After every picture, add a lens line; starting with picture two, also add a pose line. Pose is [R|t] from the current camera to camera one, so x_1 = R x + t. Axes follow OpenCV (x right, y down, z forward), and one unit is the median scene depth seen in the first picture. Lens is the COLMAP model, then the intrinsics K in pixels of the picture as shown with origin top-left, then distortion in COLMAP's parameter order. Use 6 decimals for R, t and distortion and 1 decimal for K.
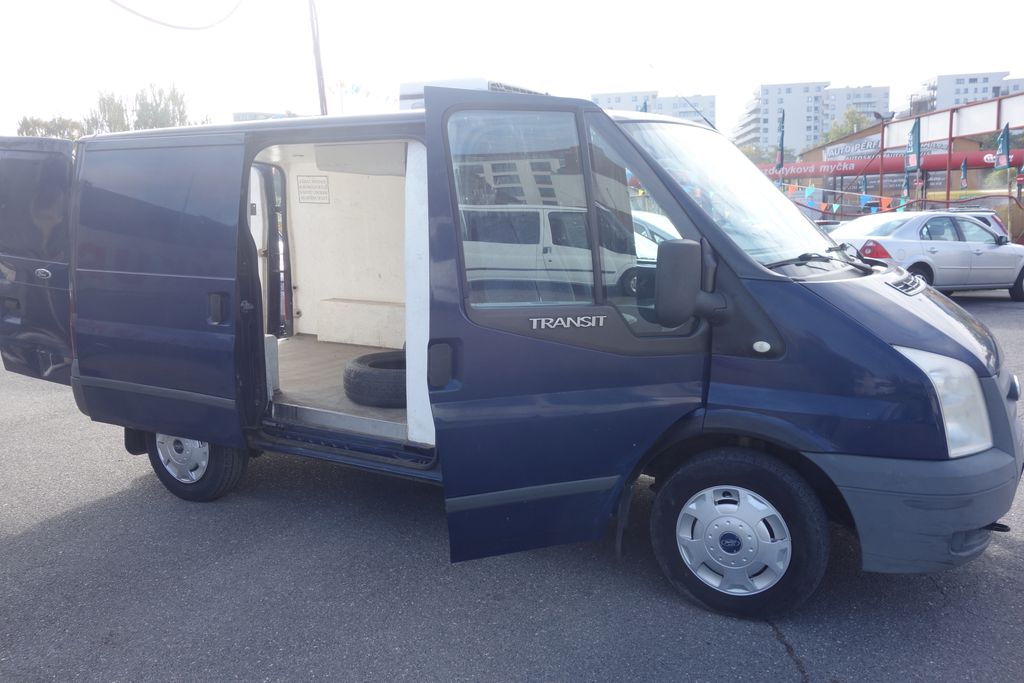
lens RADIAL K [[809.0, 0, 511.6], [0, 809.0, 342.7], [0, 0, 1]] dist [-0.001254, 0.001904]
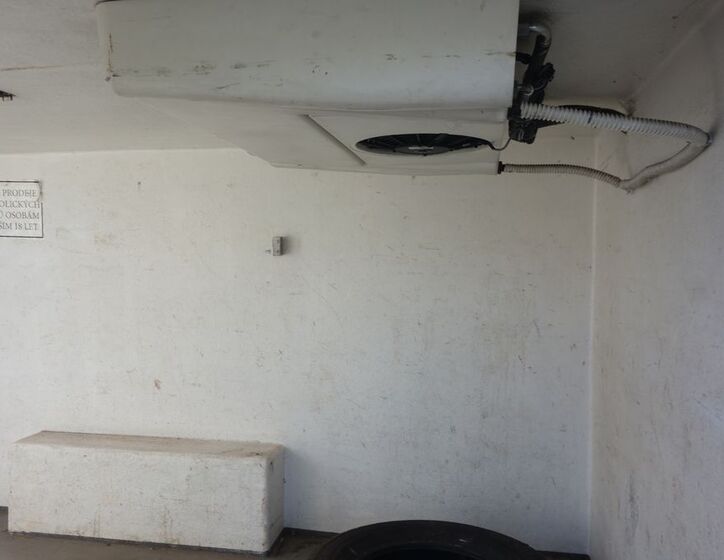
lens RADIAL K [[663.1, 0, 361.8], [0, 663.1, 279.8], [0, 0, 1]] dist [0.003021, 0.000000]
pose [[0.948079, -0.002793, 0.318022, -0.327478], [0.046785, 0.990307, -0.130778, -0.164607], [-0.314574, 0.138867, 0.939020, 1.091903]]
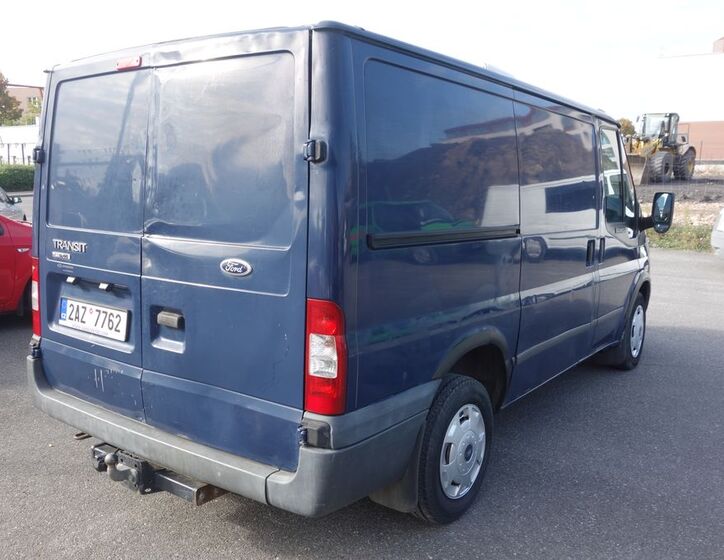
lens RADIAL K [[663.1, 0, 358.1], [0, 663.1, 279.7], [0, 0, 1]] dist [0.003021, 0.000000]
pose [[0.132317, -0.130434, 0.982588, -1.512755], [0.140067, 0.983817, 0.111736, -0.190798], [-0.981261, 0.122844, 0.148445, 1.409310]]
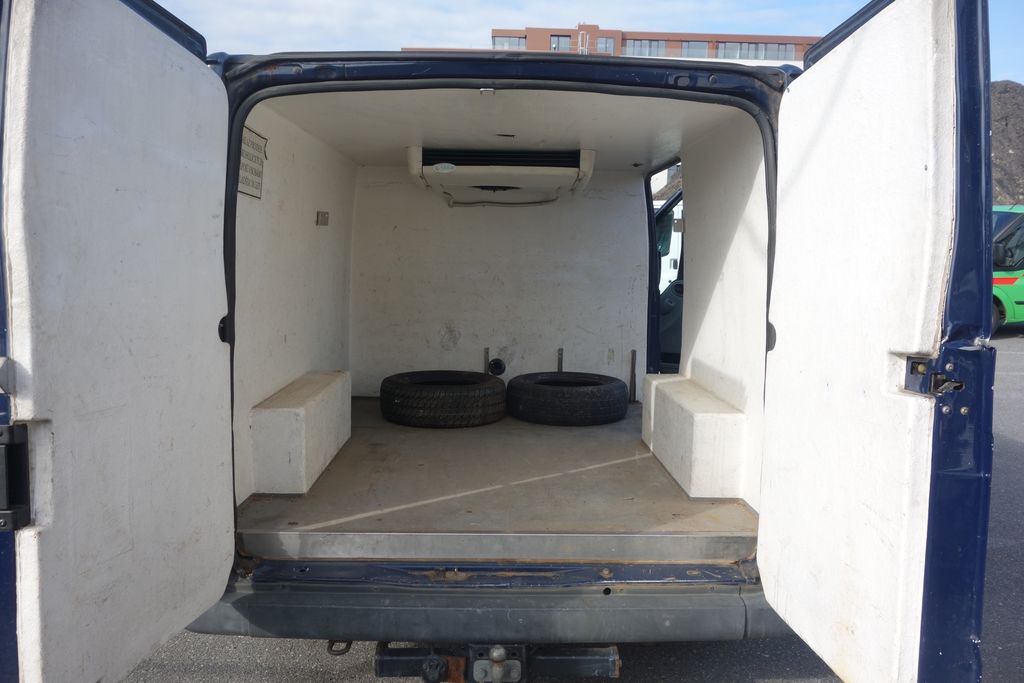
lens RADIAL K [[809.0, 0, 507.7], [0, 809.0, 340.2], [0, 0, 1]] dist [-0.001254, 0.001904]
pose [[-0.492626, -0.100618, 0.864405, -1.337499], [0.129373, 0.973788, 0.187081, -0.310399], [-0.860571, 0.203992, -0.466696, 2.131813]]
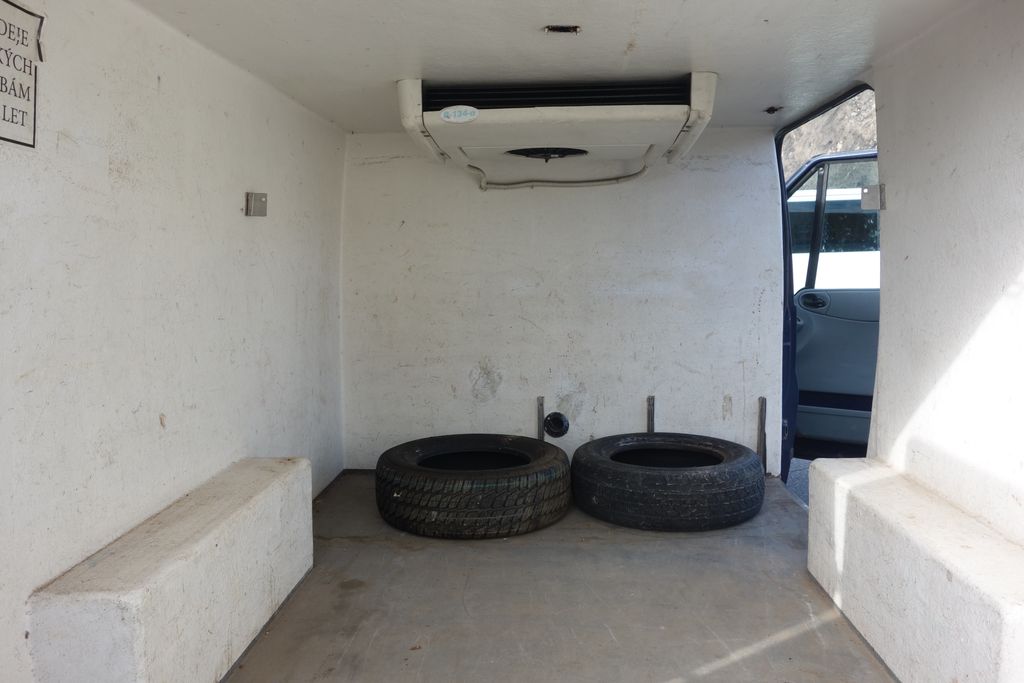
lens RADIAL K [[809.0, 0, 510.7], [0, 809.0, 338.0], [0, 0, 1]] dist [-0.001254, 0.001904]
pose [[-0.429240, -0.082027, 0.899458, -0.909478], [0.159651, 0.973295, 0.164950, -0.265870], [-0.888968, 0.214403, -0.404682, 1.893842]]
